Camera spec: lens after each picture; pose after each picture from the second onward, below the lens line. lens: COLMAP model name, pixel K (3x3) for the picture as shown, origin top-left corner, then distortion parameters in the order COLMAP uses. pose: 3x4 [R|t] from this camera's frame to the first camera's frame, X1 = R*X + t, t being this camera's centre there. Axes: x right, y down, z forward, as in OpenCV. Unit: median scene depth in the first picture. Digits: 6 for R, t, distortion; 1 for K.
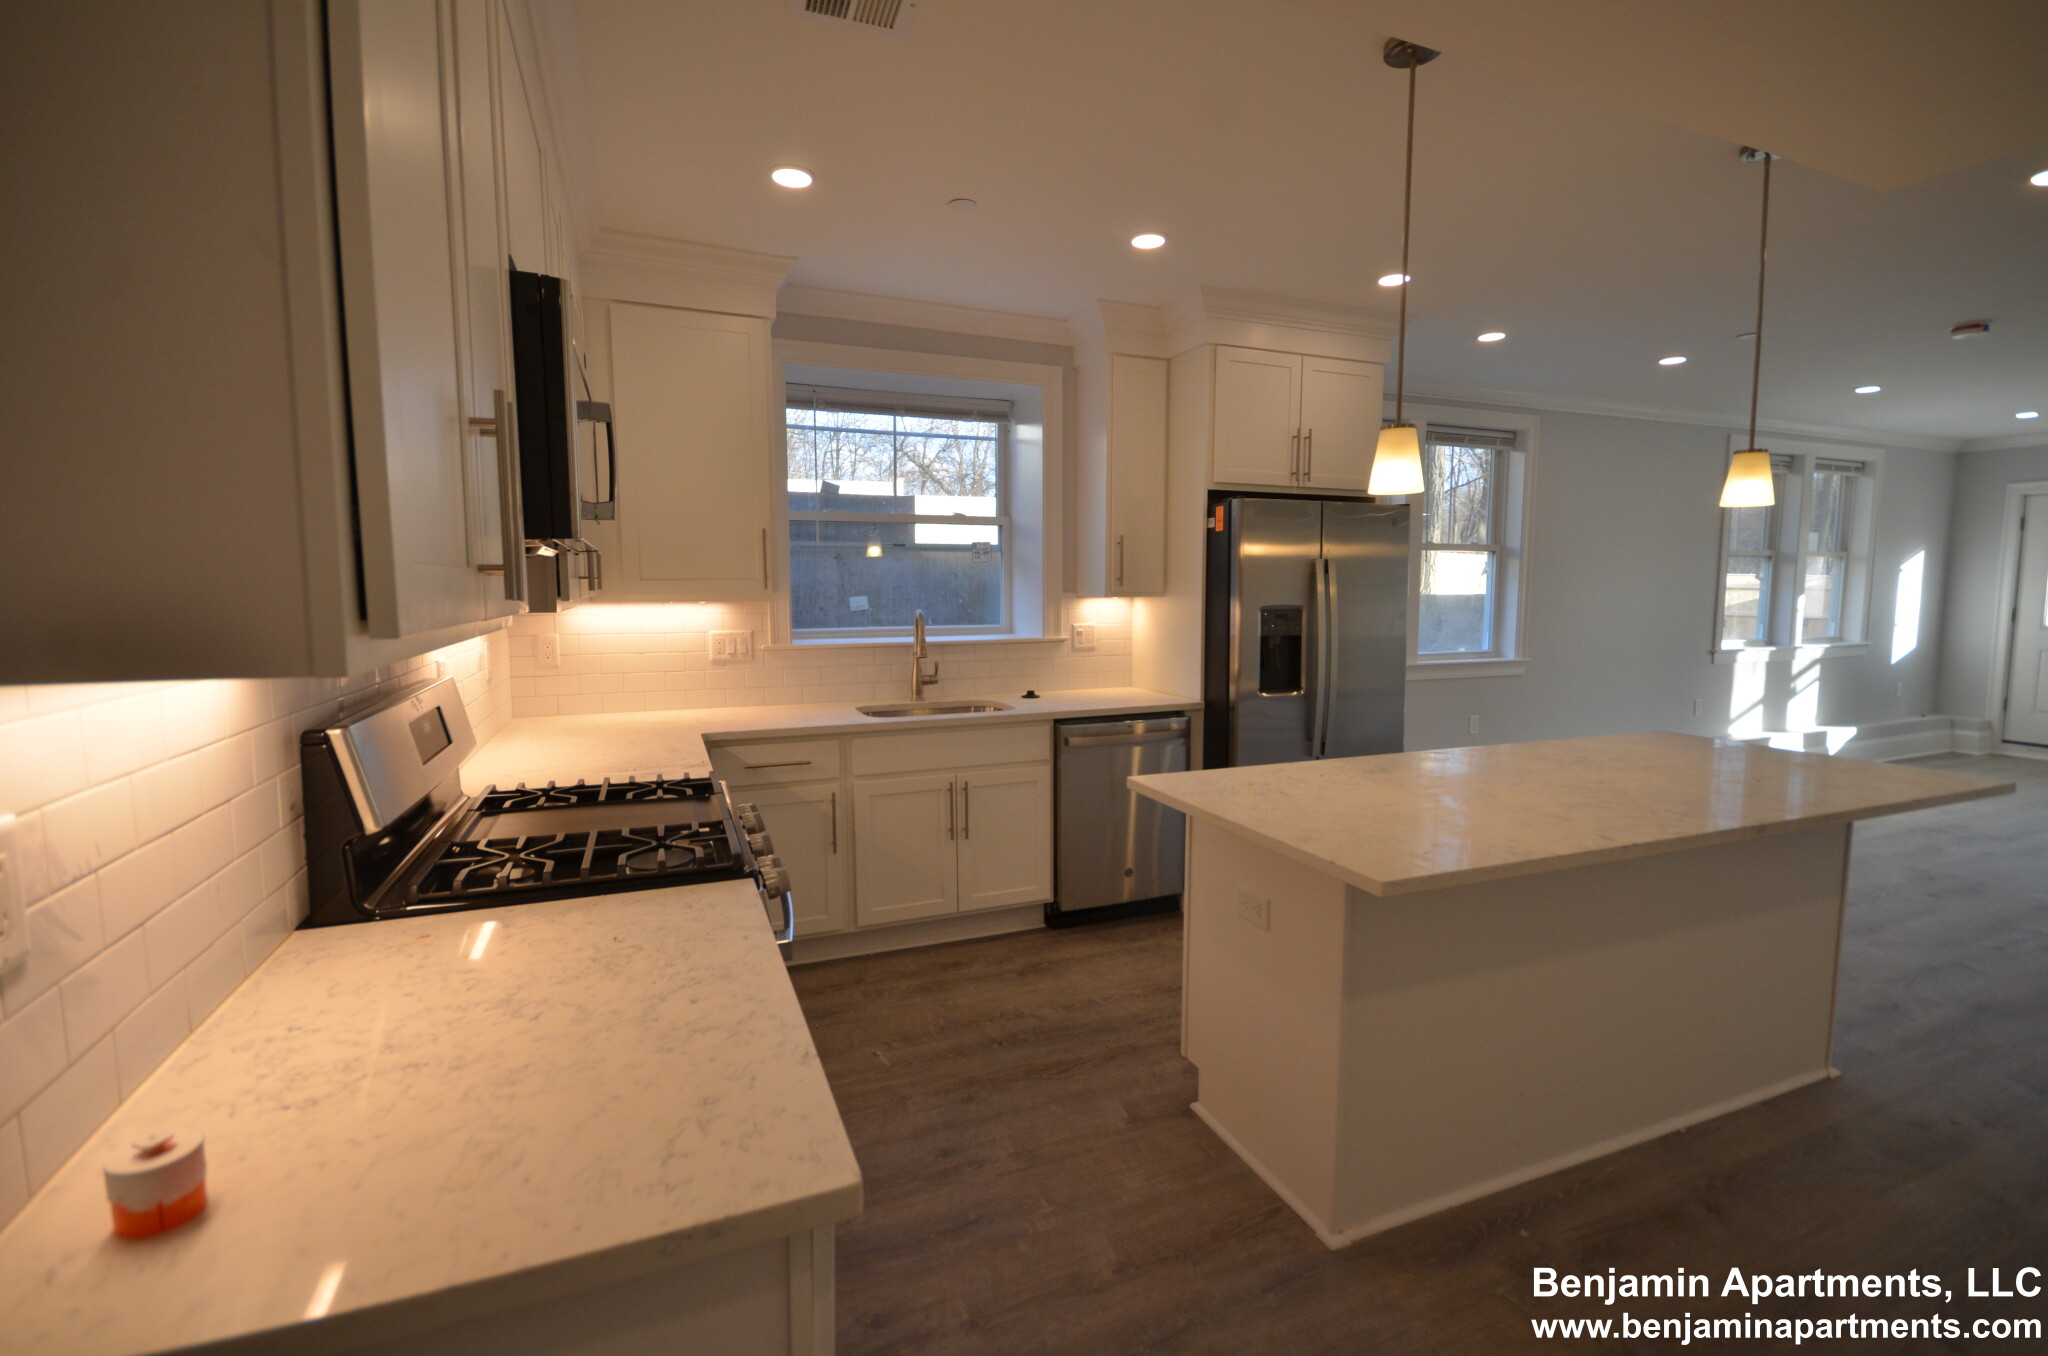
lens RADIAL K [[899.5, 0, 1027.7], [0, 899.5, 670.8], [0, 0, 1]] dist [0.014017, -0.012715]
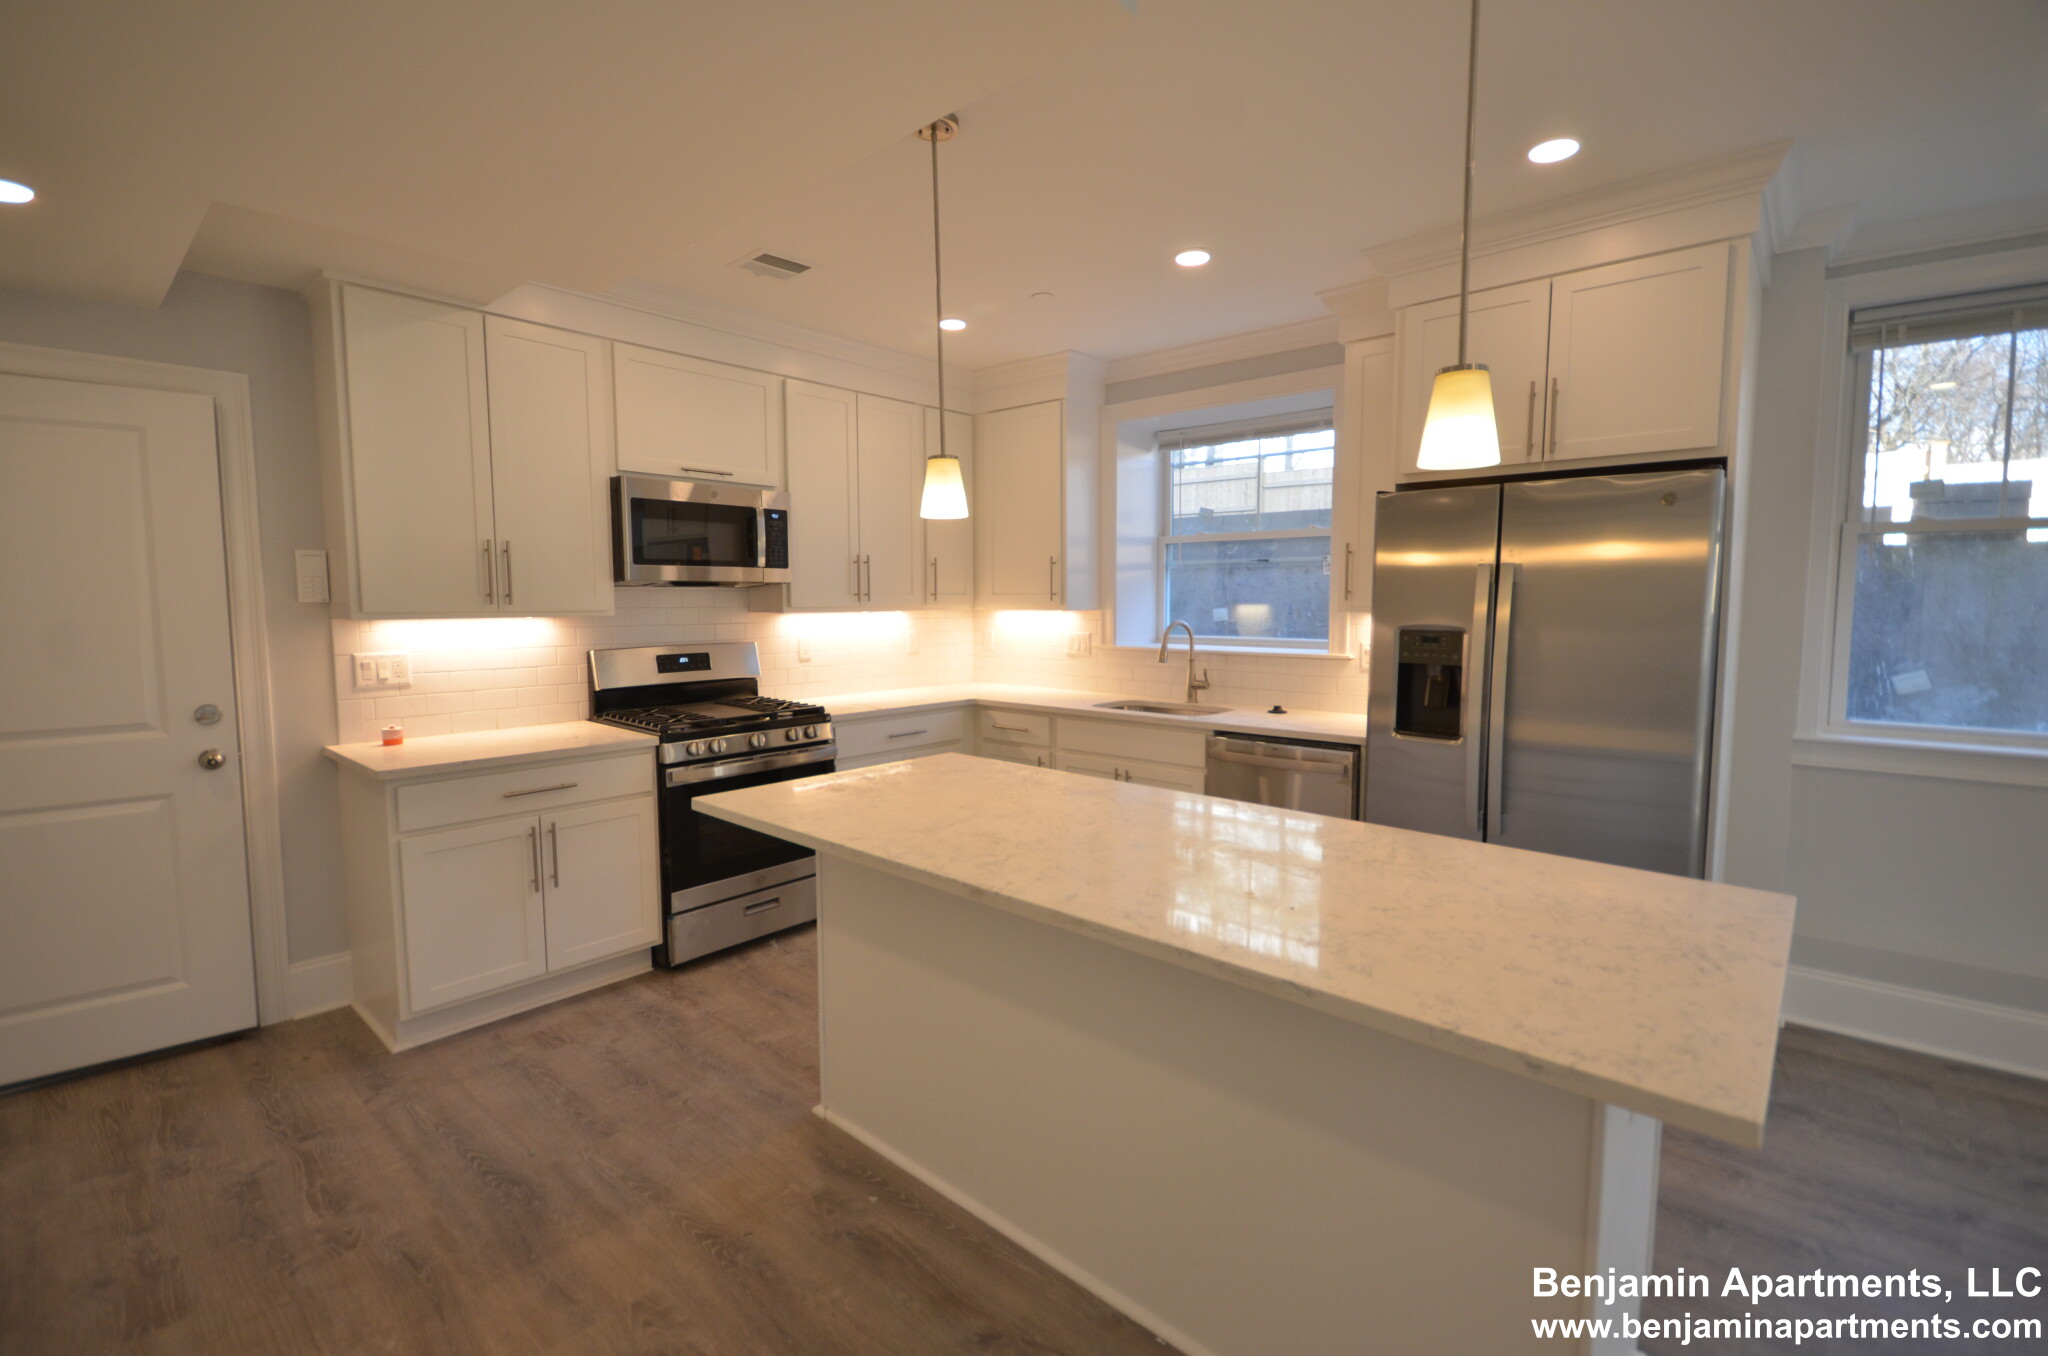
lens RADIAL K [[898.6, 0, 1025.8], [0, 898.6, 672.1], [0, 0, 1]] dist [0.003820, -0.006494]
pose [[0.436489, 0.075575, -0.896530, 0.764746], [-0.085510, 0.995440, 0.042281, -0.033086], [0.895637, 0.058207, 0.440961, 0.322707]]
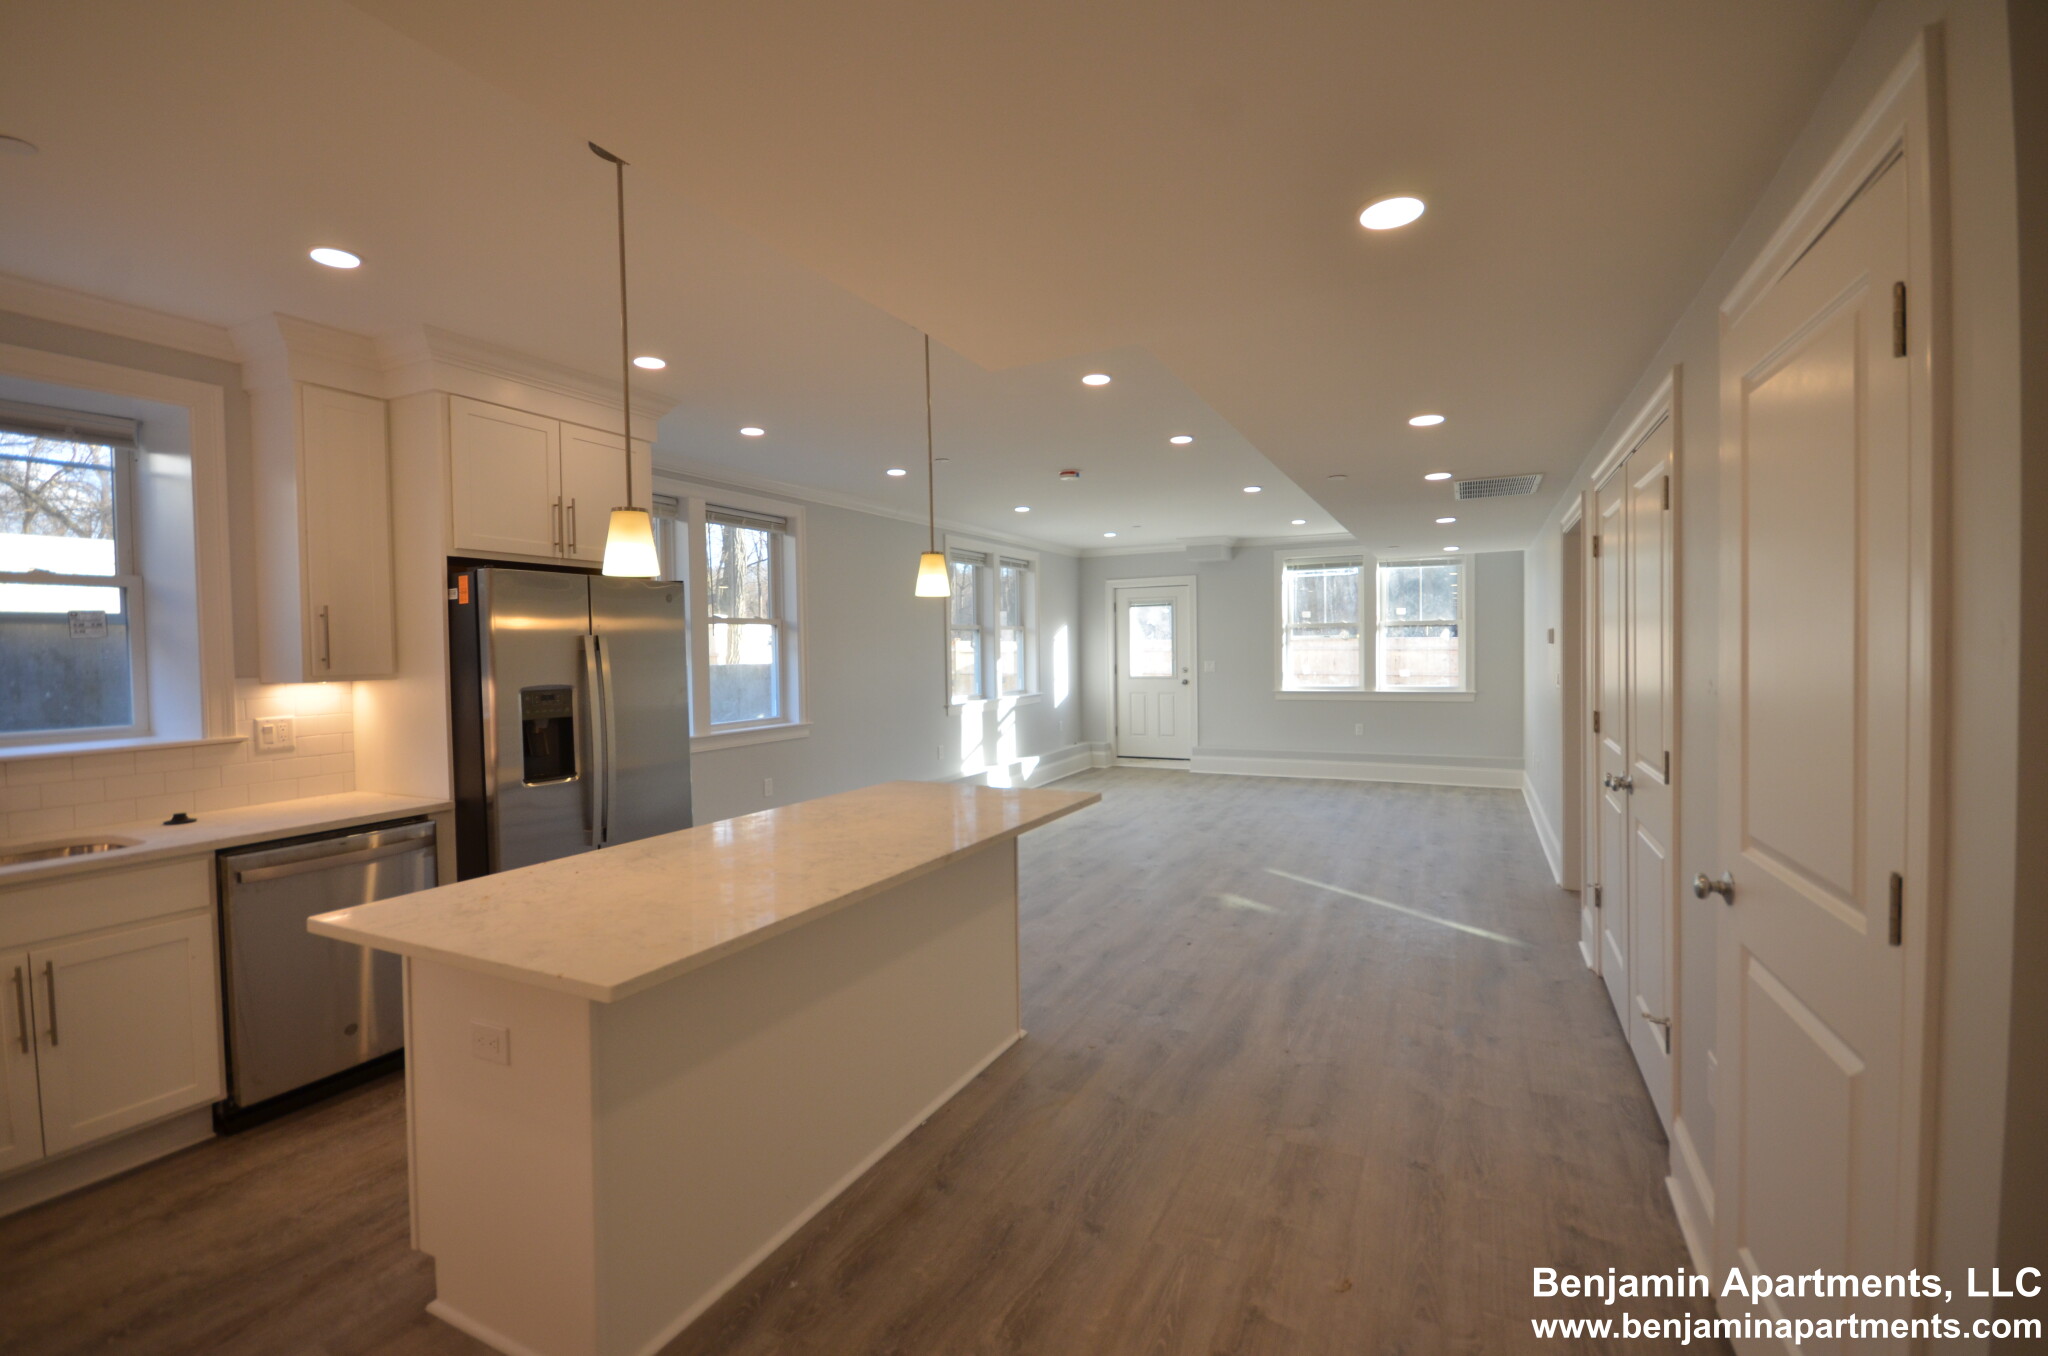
lens RADIAL K [[898.6, 0, 1025.8], [0, 898.6, 672.1], [0, 0, 1]] dist [0.003820, -0.006494]
pose [[0.751273, -0.028261, 0.659386, 0.041936], [0.076656, 0.996057, -0.044647, -0.007388], [-0.655525, 0.084088, 0.750478, -0.007677]]
